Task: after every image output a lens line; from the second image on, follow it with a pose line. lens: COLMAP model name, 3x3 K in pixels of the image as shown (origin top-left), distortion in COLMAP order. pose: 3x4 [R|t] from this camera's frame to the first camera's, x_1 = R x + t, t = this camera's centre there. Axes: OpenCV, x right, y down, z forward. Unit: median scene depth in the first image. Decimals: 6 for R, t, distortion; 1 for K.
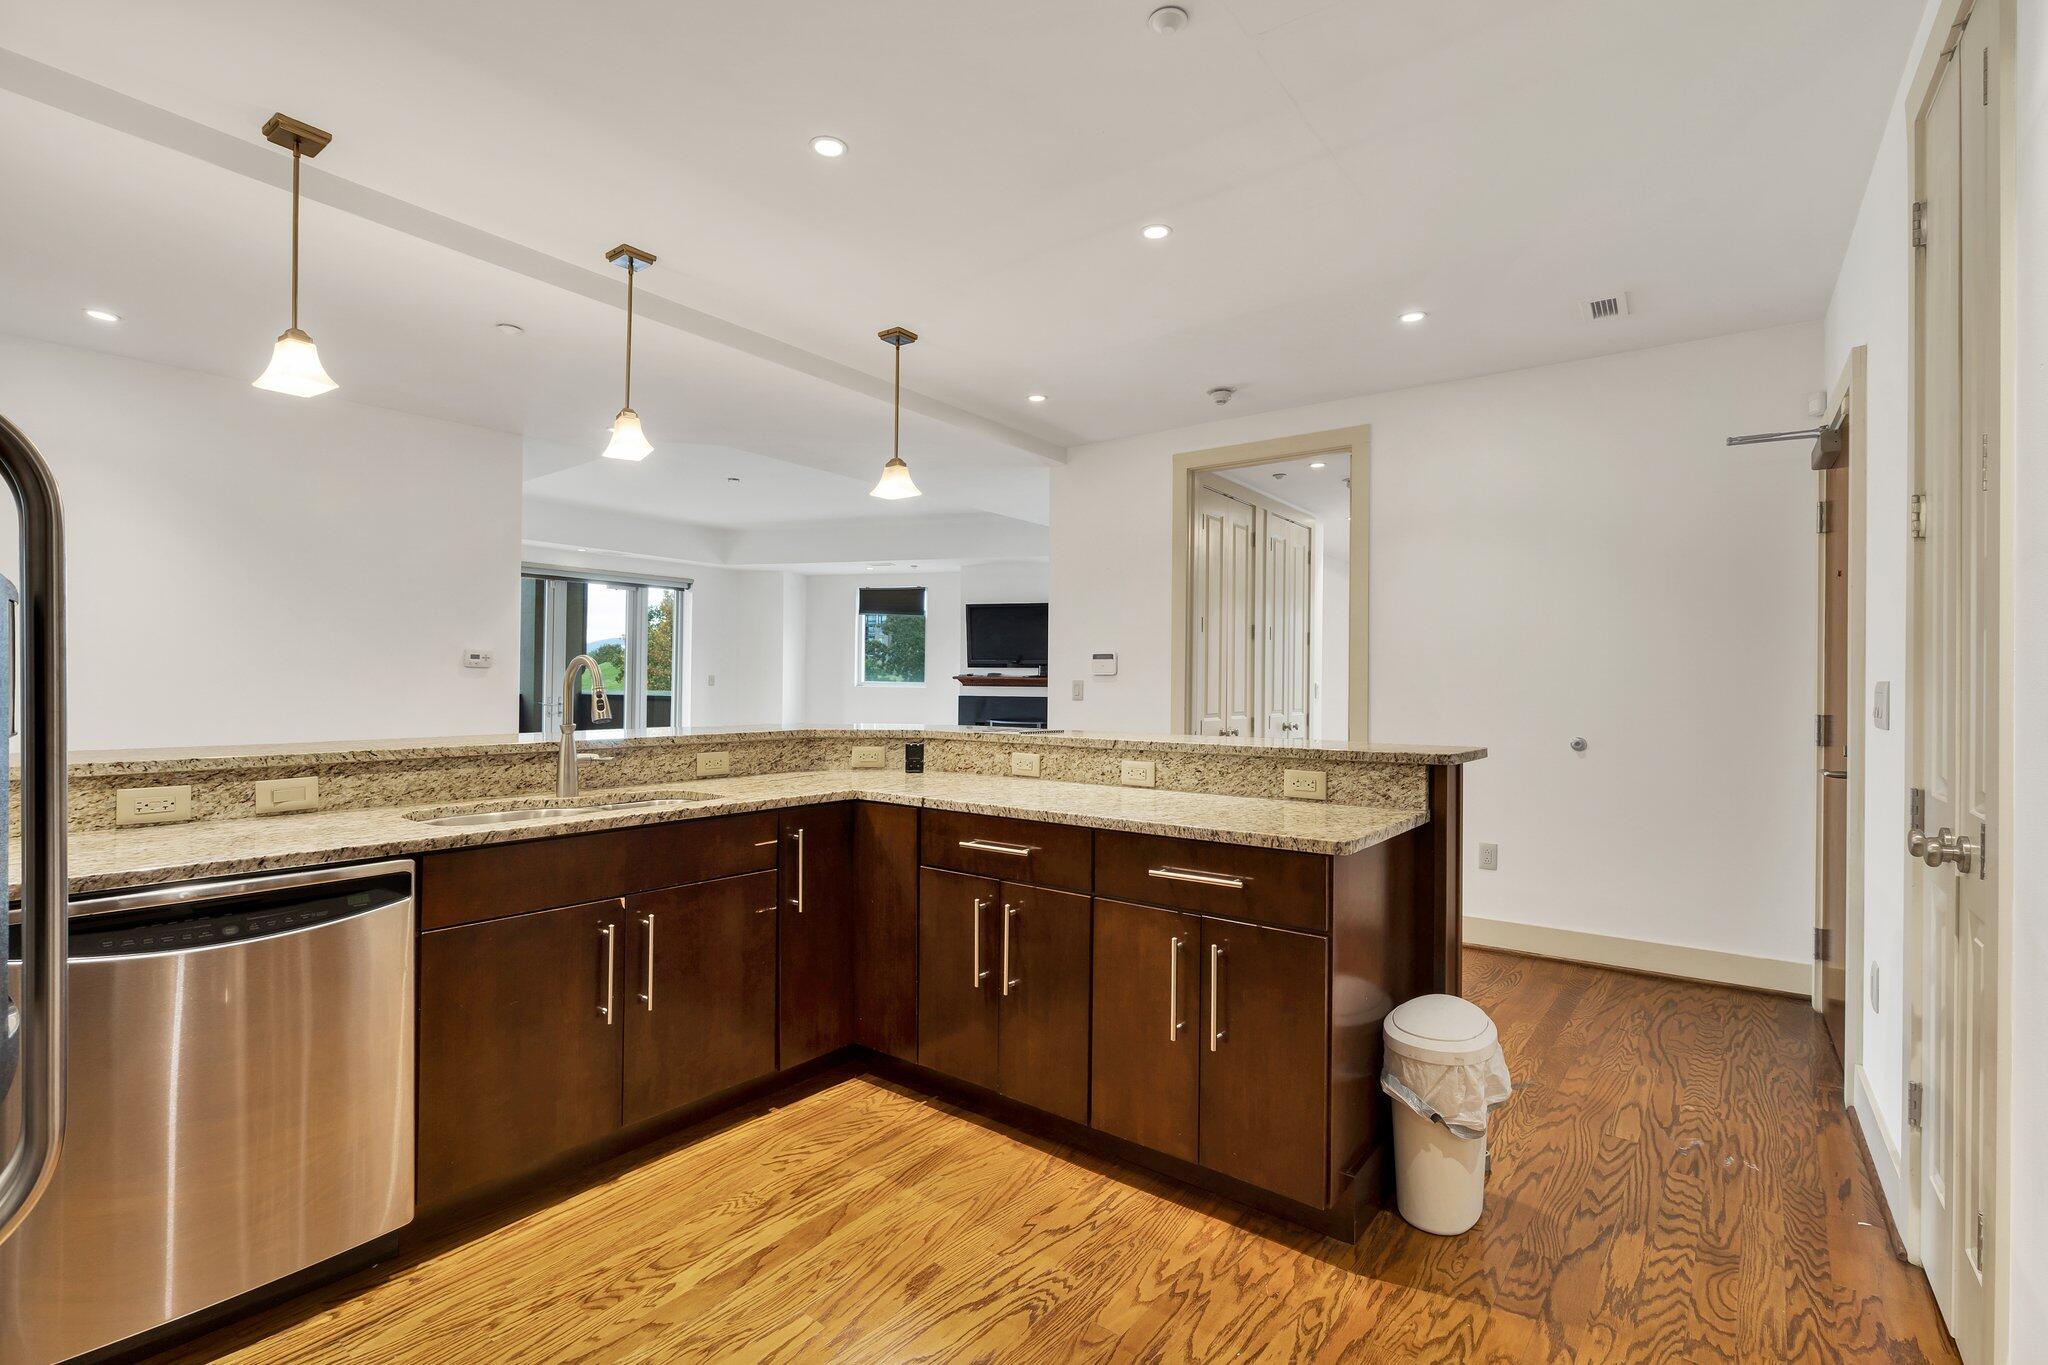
lens RADIAL K [[936.8, 0, 1026.3], [0, 936.8, 684.6], [0, 0, 1]] dist [-0.008440, 0.001697]
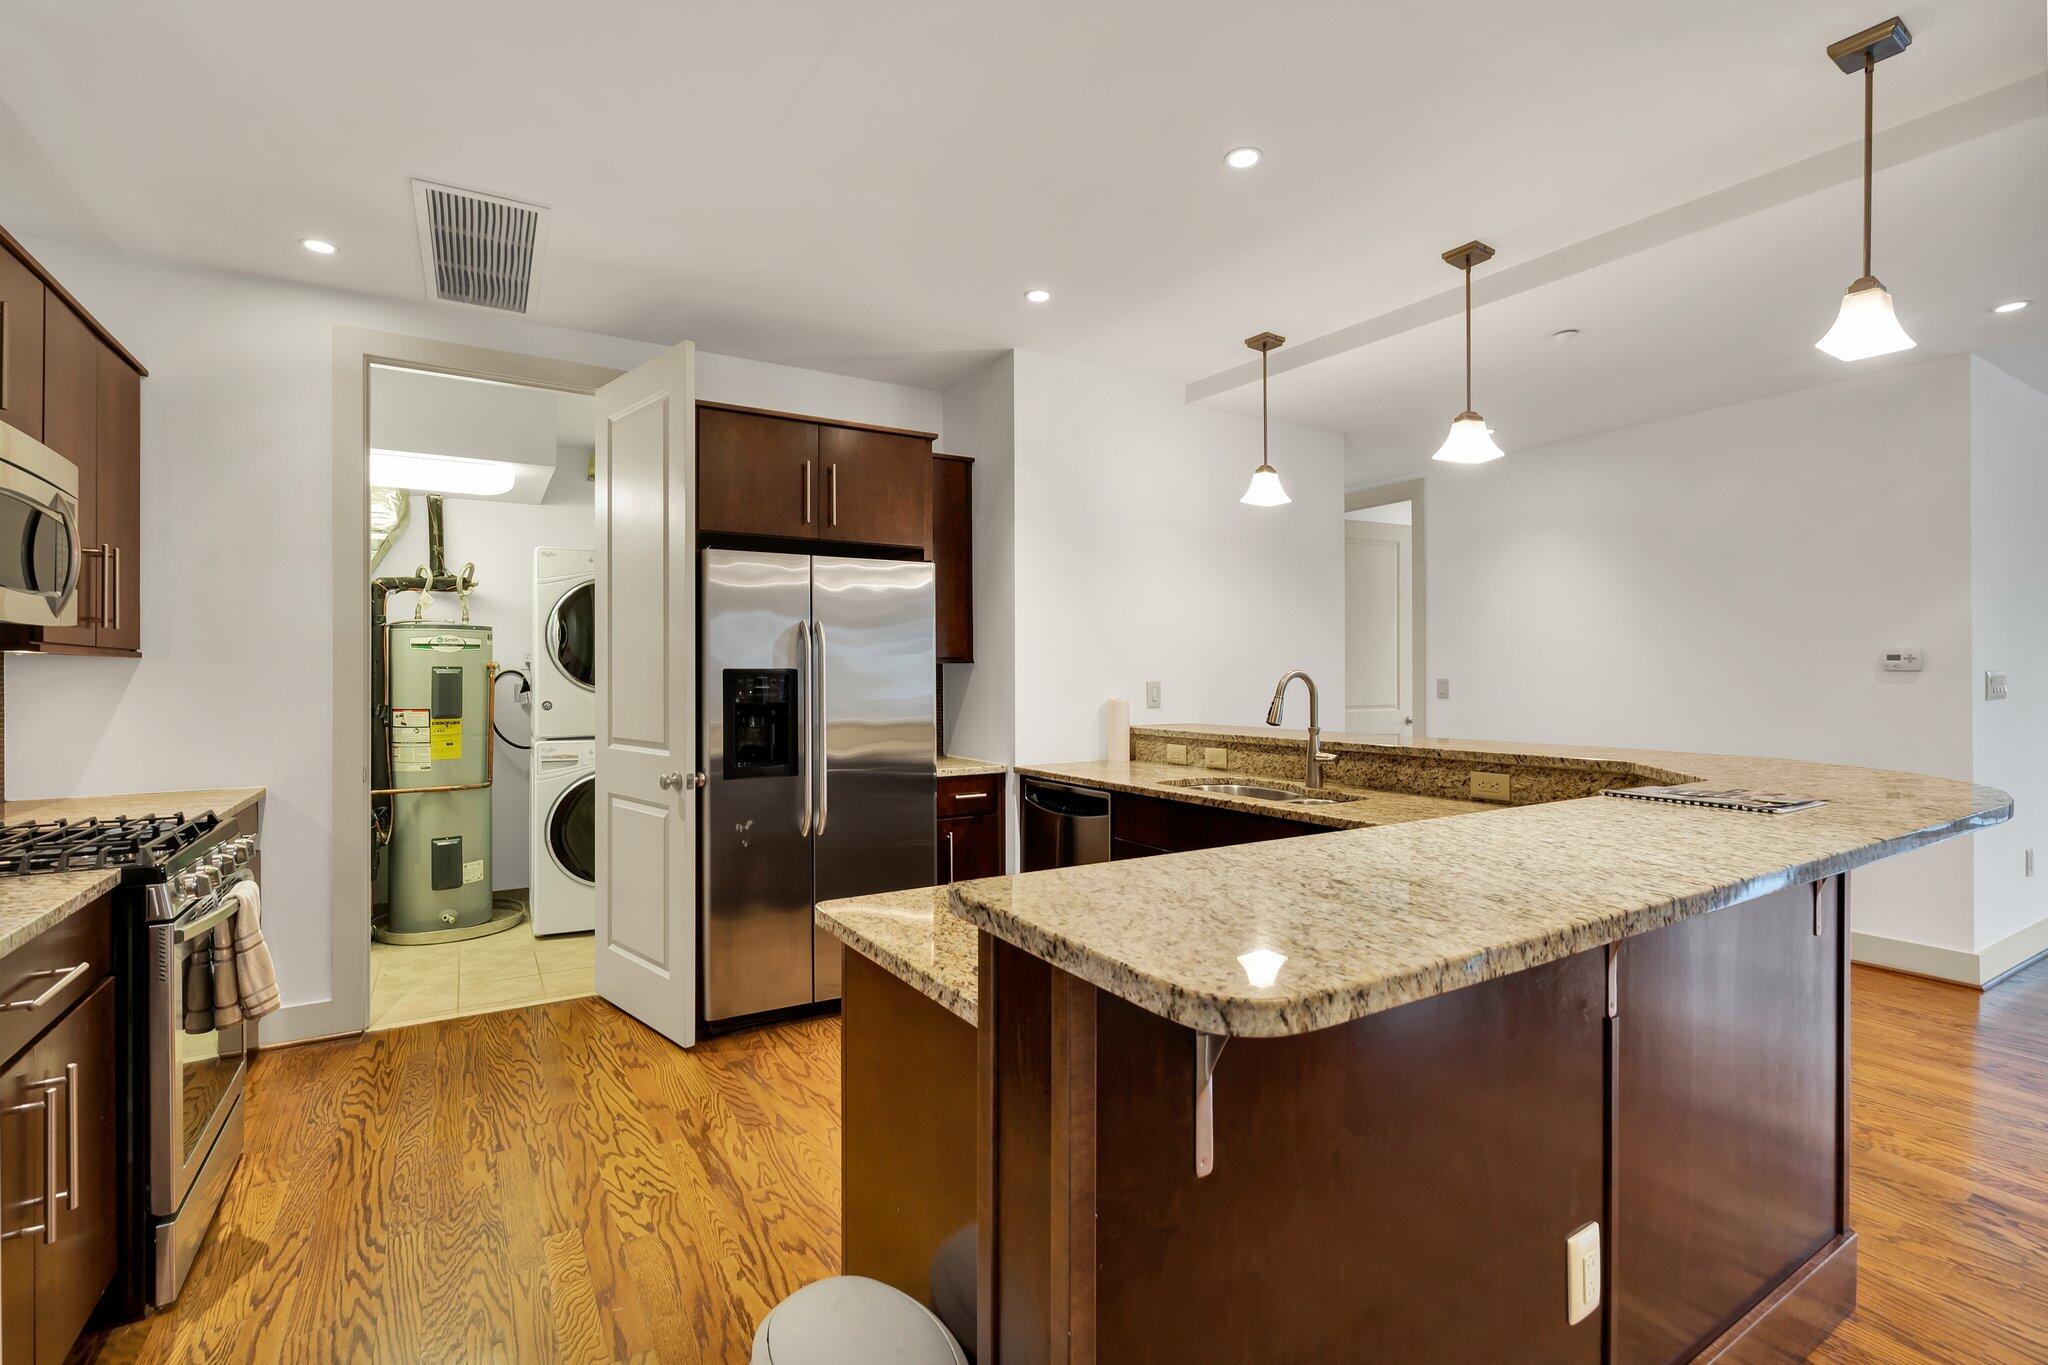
lens RADIAL K [[936.8, 0, 1027.2], [0, 936.8, 675.2], [0, 0, 1]] dist [-0.008440, 0.001697]
pose [[-0.349481, -0.005629, -0.936927, 0.675872], [-0.001964, 0.999984, -0.005275, -0.014992], [0.936941, -0.000003, -0.349487, 0.956256]]
